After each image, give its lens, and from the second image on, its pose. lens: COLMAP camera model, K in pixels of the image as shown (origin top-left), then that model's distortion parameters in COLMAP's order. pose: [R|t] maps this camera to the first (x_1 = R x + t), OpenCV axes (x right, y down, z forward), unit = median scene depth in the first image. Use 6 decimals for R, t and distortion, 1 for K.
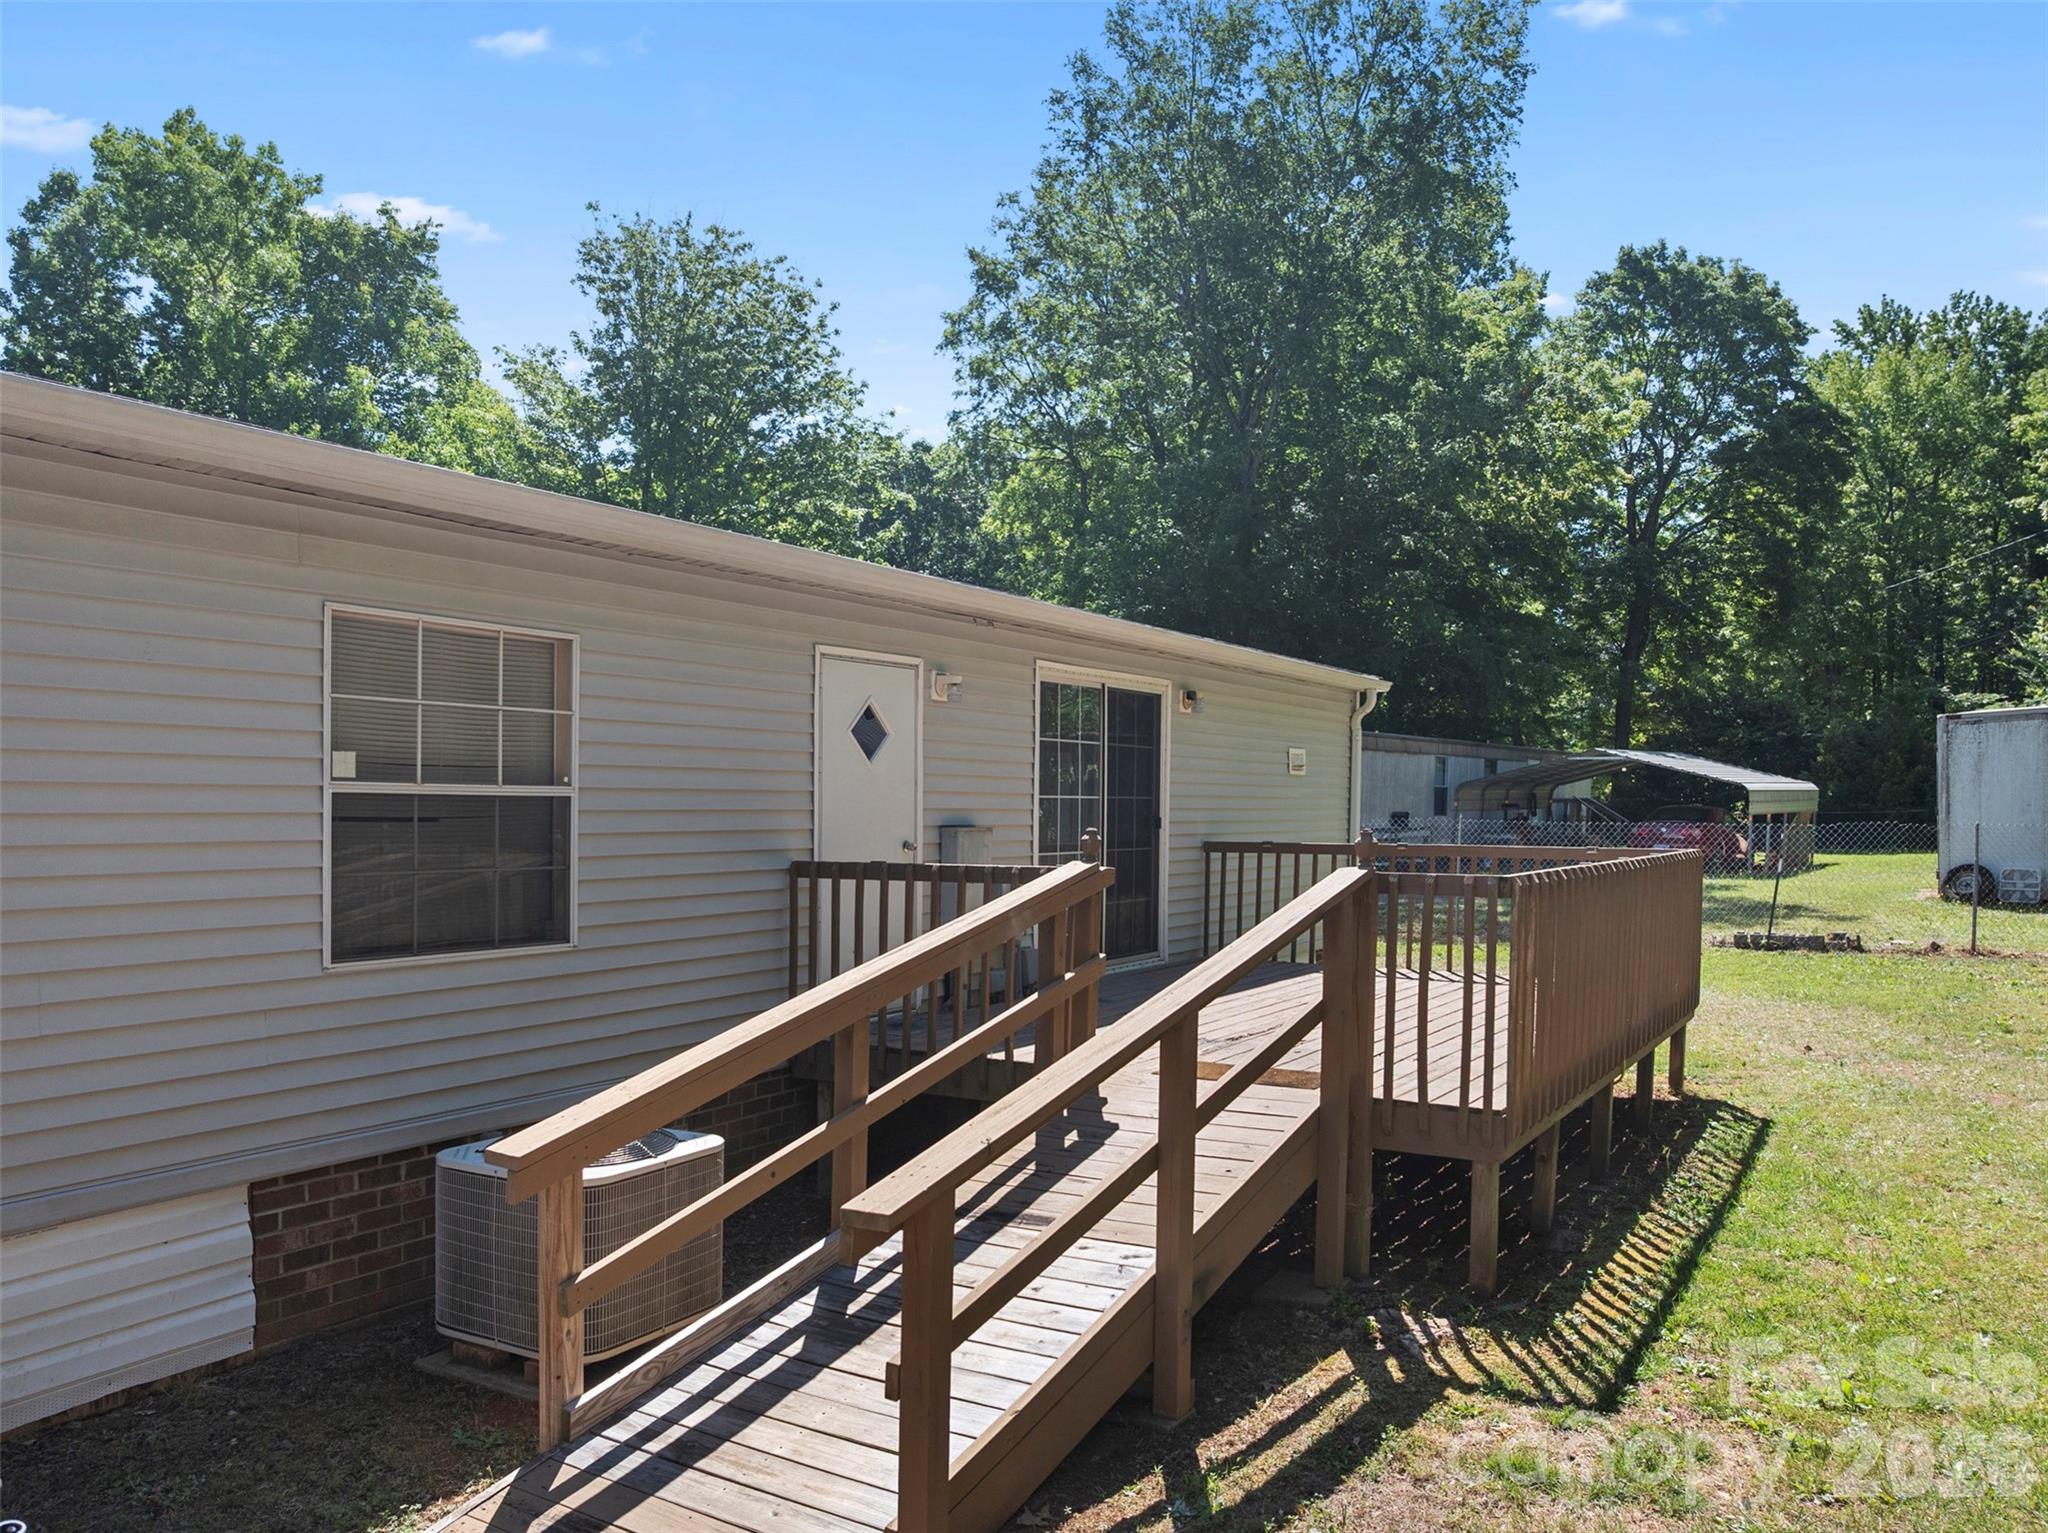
lens RADIAL K [[1448.2, 0, 1027.7], [0, 1448.2, 918.4], [0, 0, 1]] dist [-0.033838, -0.002334]
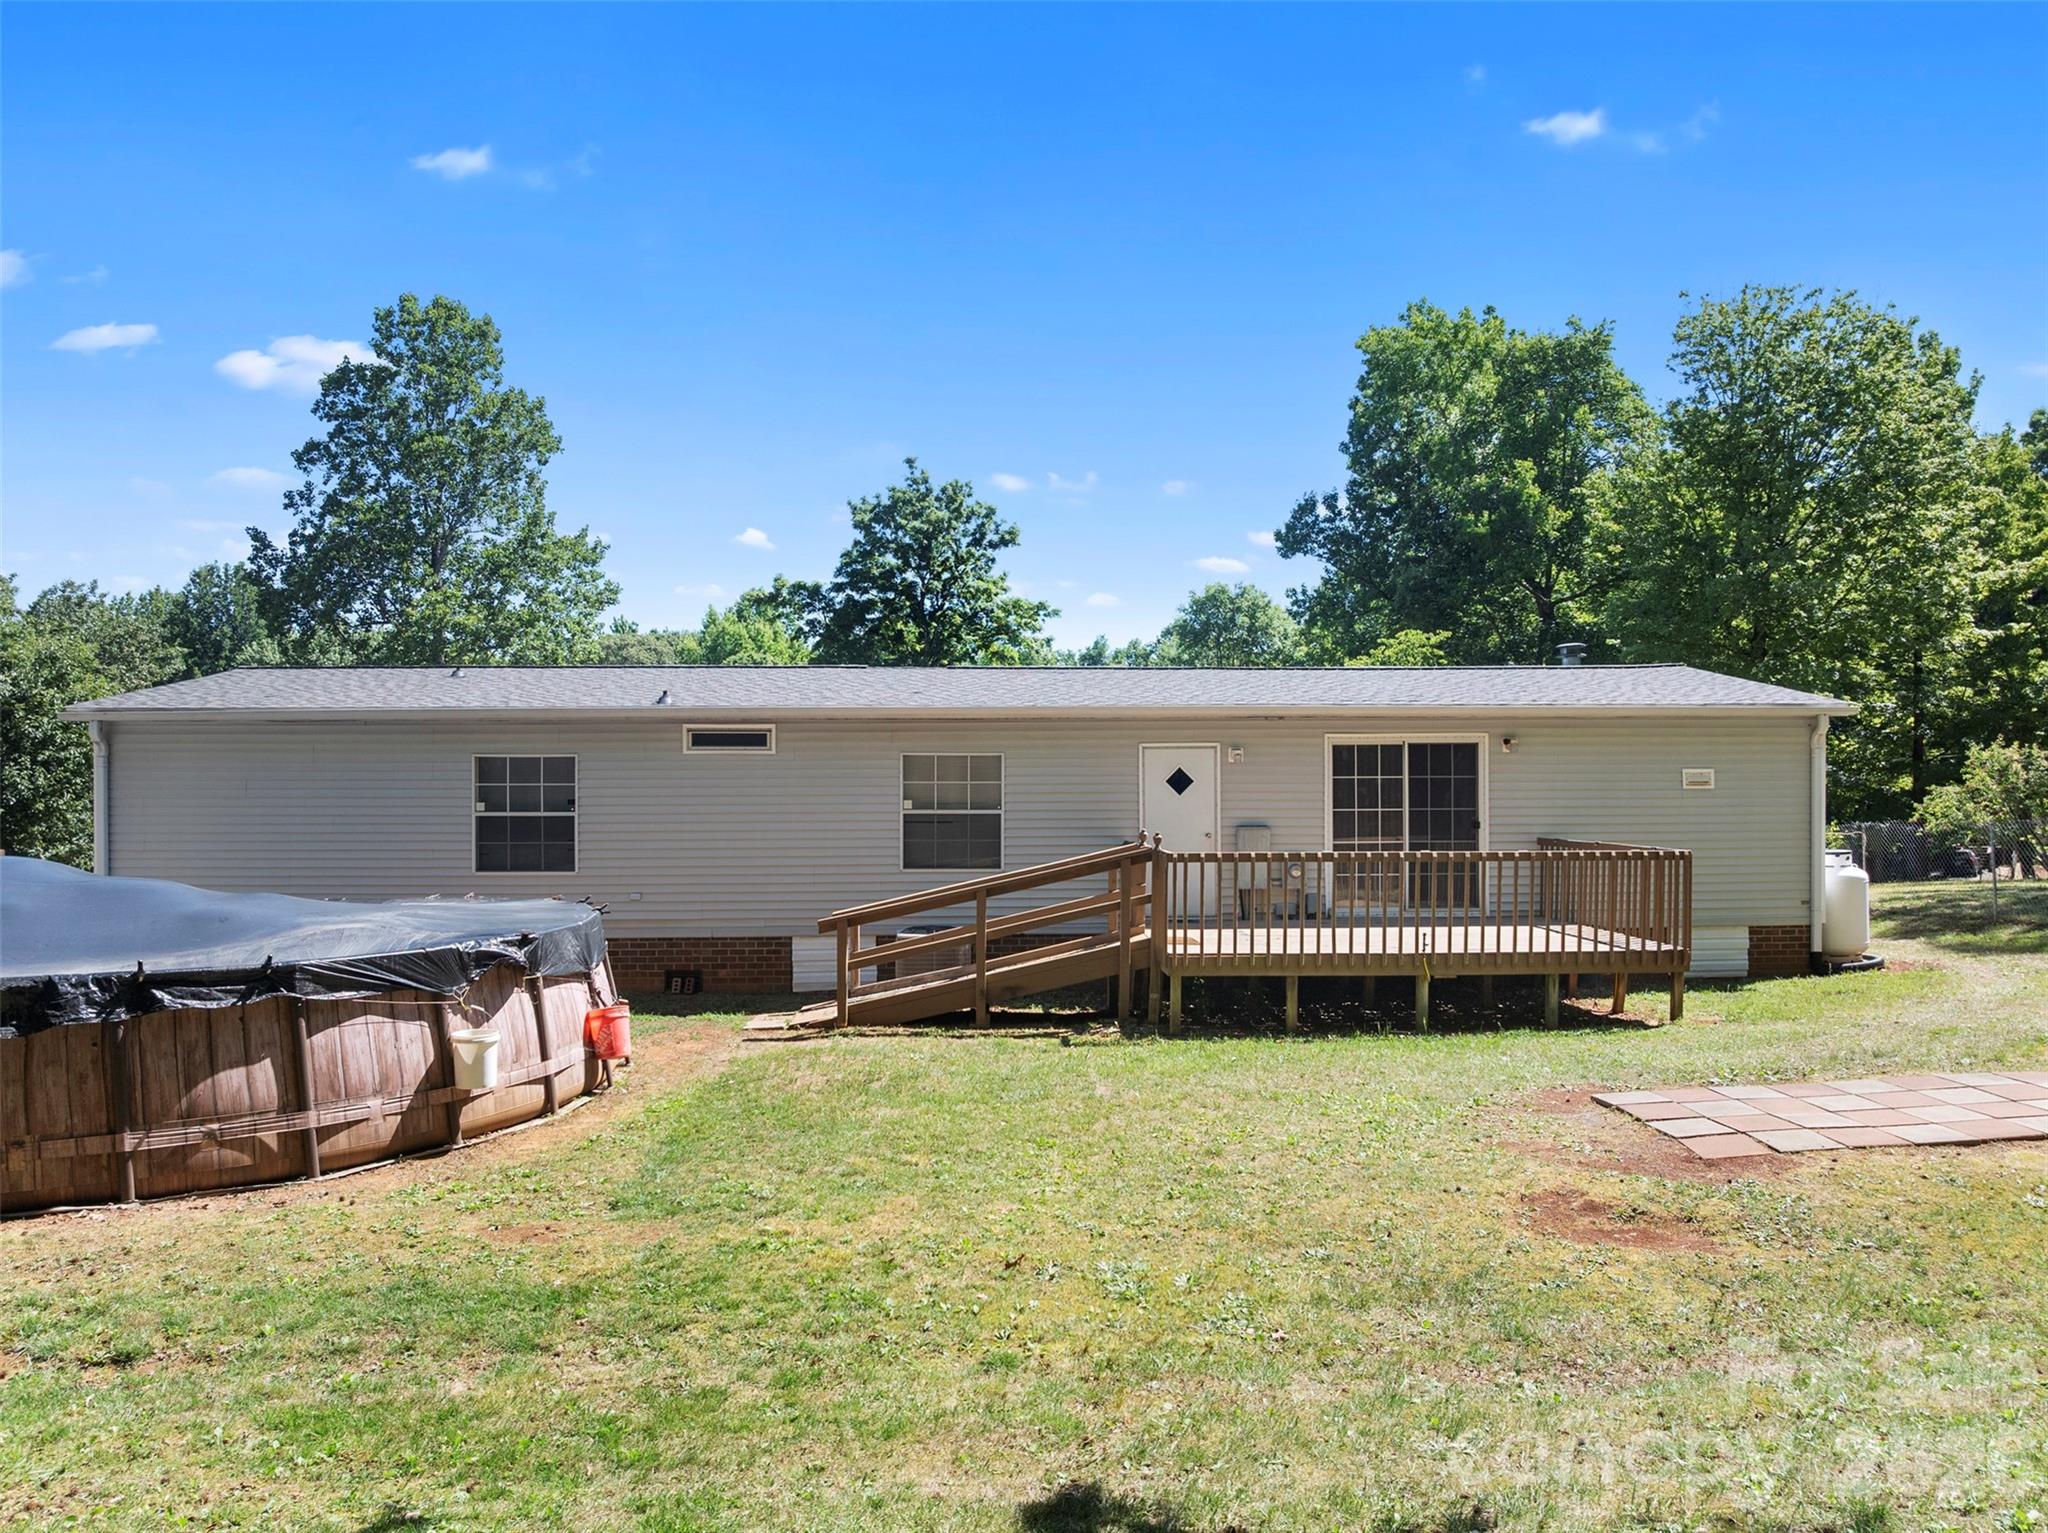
lens RADIAL K [[1448.2, 0, 1029.8], [0, 1448.2, 826.6], [0, 0, 1]] dist [-0.033838, -0.002334]
pose [[0.576778, 0.011875, -0.816815, 0.350733], [-0.057114, 0.998034, -0.025820, 0.000781], [0.814902, 0.061544, 0.576322, -0.089679]]
